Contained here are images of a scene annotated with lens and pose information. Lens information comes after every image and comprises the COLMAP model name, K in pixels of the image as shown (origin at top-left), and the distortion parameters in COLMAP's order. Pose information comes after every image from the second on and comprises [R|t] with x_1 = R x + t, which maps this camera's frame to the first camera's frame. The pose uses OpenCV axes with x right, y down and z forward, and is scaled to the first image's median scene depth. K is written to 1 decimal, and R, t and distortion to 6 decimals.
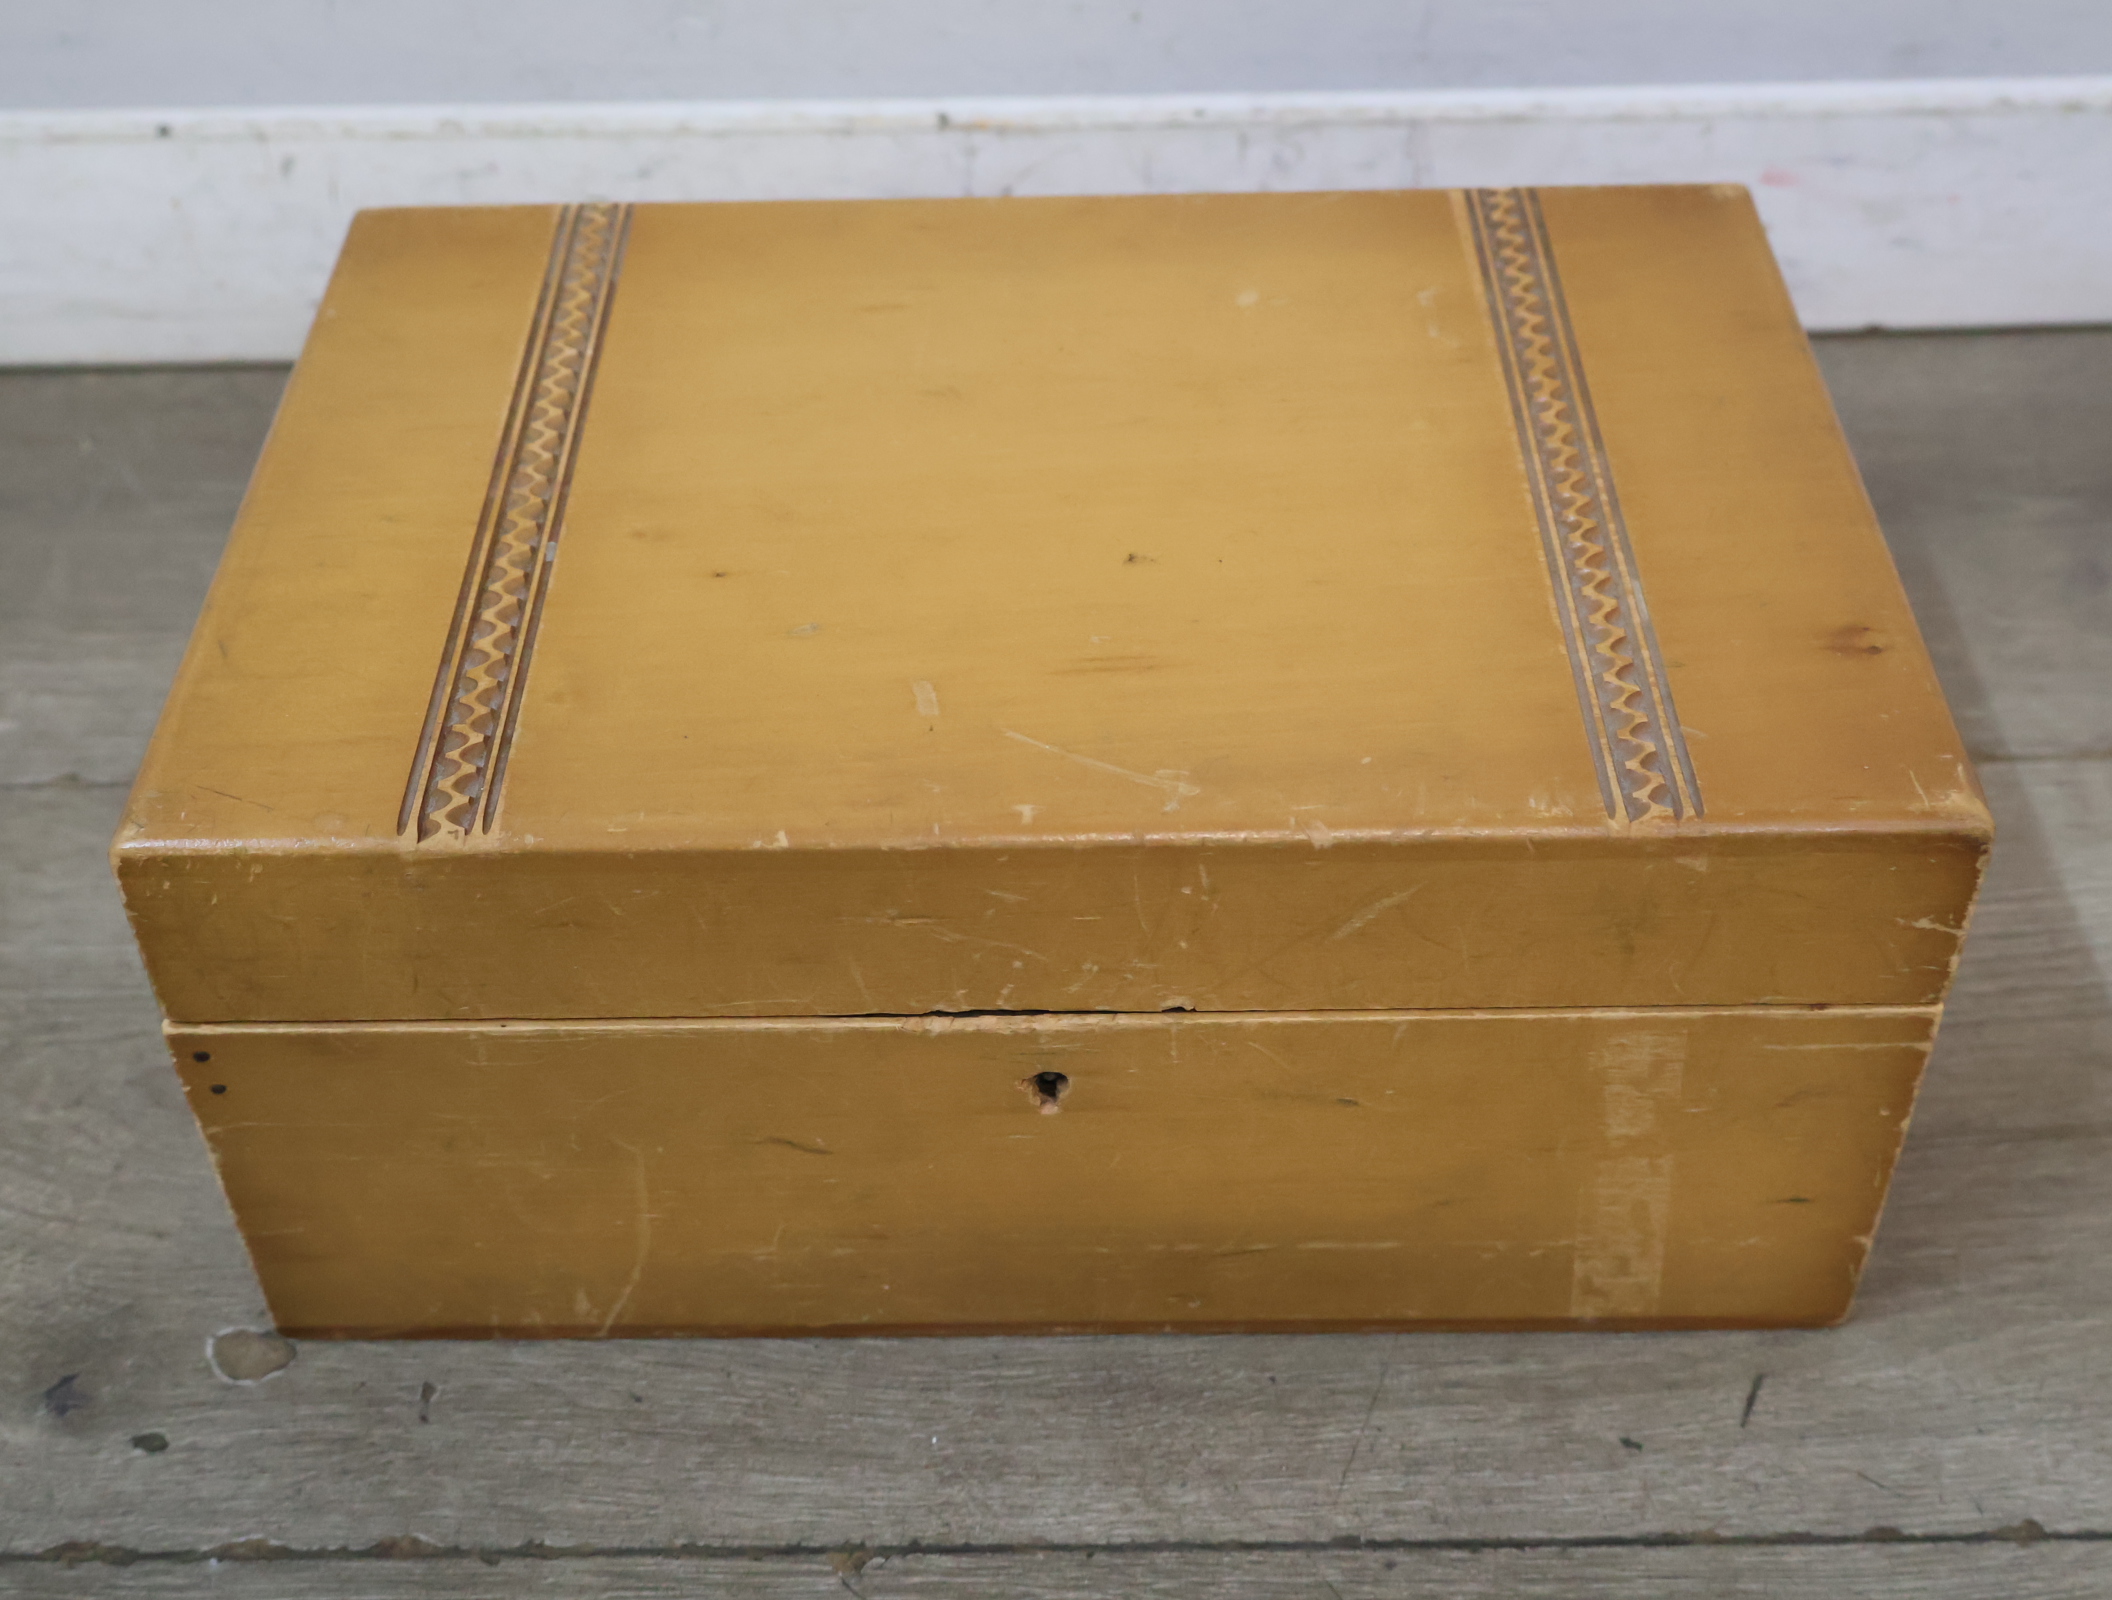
lens RADIAL K [[2615.4, 0, 1050.0], [0, 2615.4, 828.5], [0, 0, 1]] dist [0.021396, -0.024903]
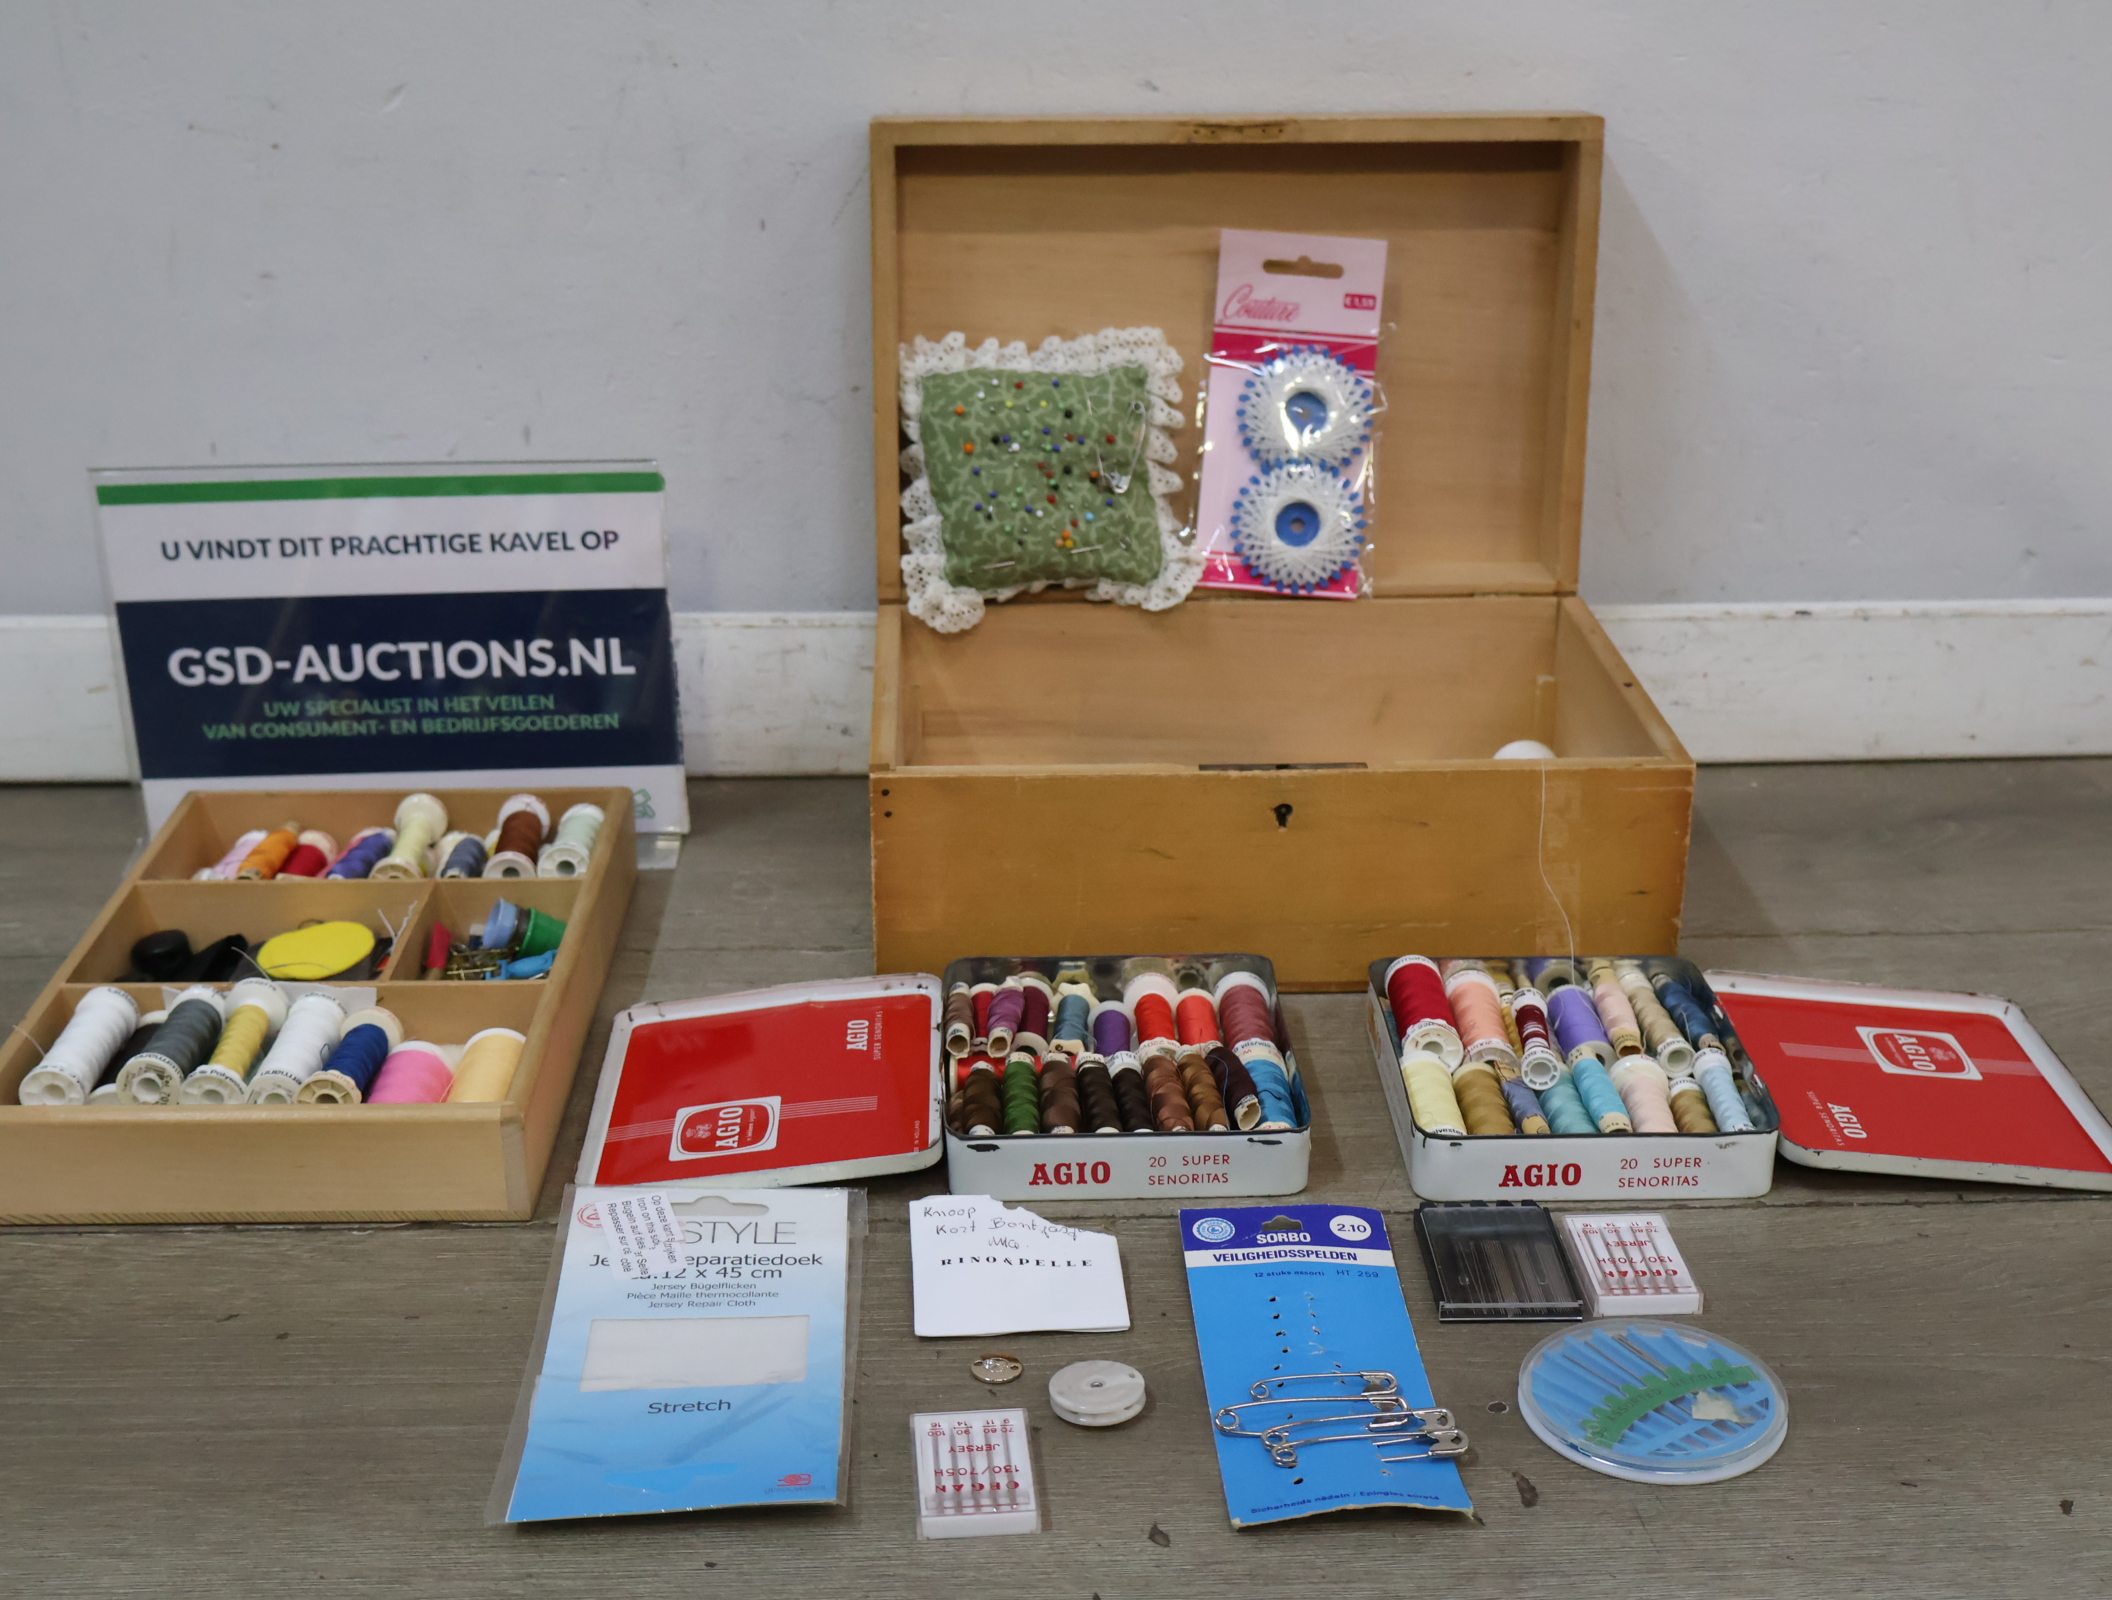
lens RADIAL K [[2705.5, 0, 1056.0], [0, 2705.5, 800.0], [0, 0, 1]] dist [-0.018432, 0.009450]
pose [[0.999290, 0.008005, 0.036829, -0.271753], [0.006038, 0.930567, -0.366073, 0.912023], [-0.037203, 0.366035, 0.929857, -1.055759]]
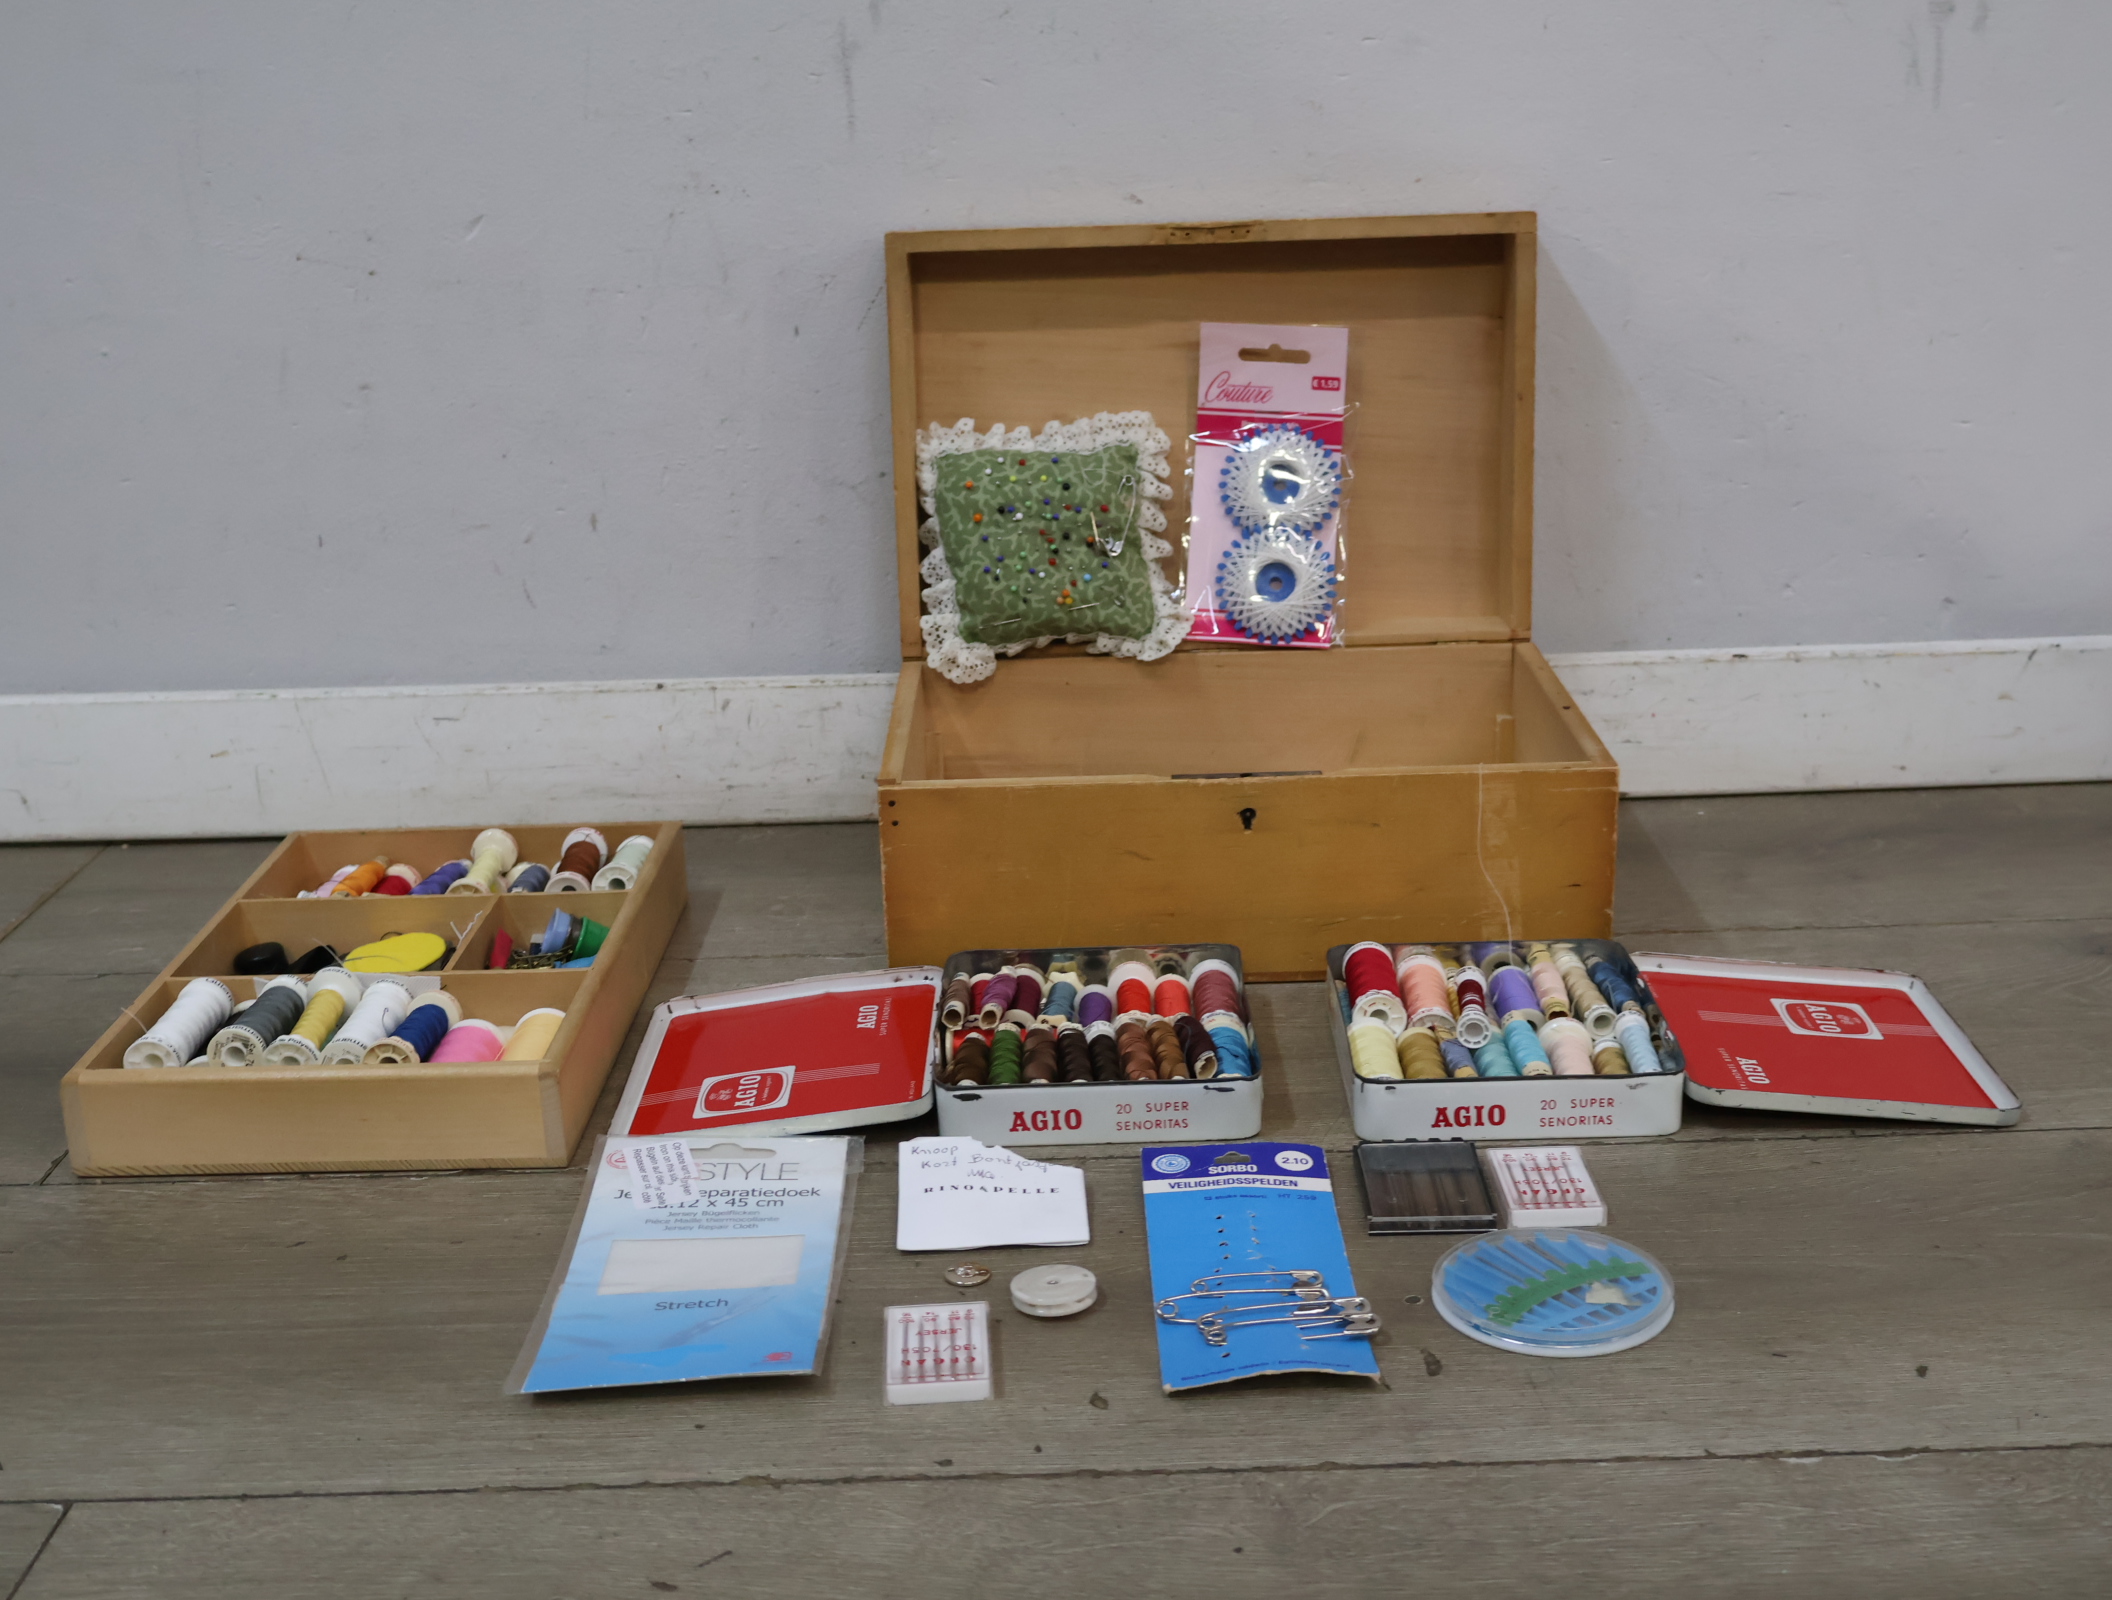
lens RADIAL K [[2522.4, 0, 1056.0], [0, 2522.4, 800.0], [0, 0, 1]] dist [-0.014216, -0.010066]
pose [[0.999933, -0.007874, -0.008443, -0.158566], [0.003485, 0.903074, -0.429470, 1.091351], [0.011006, 0.429412, 0.903041, -1.092101]]
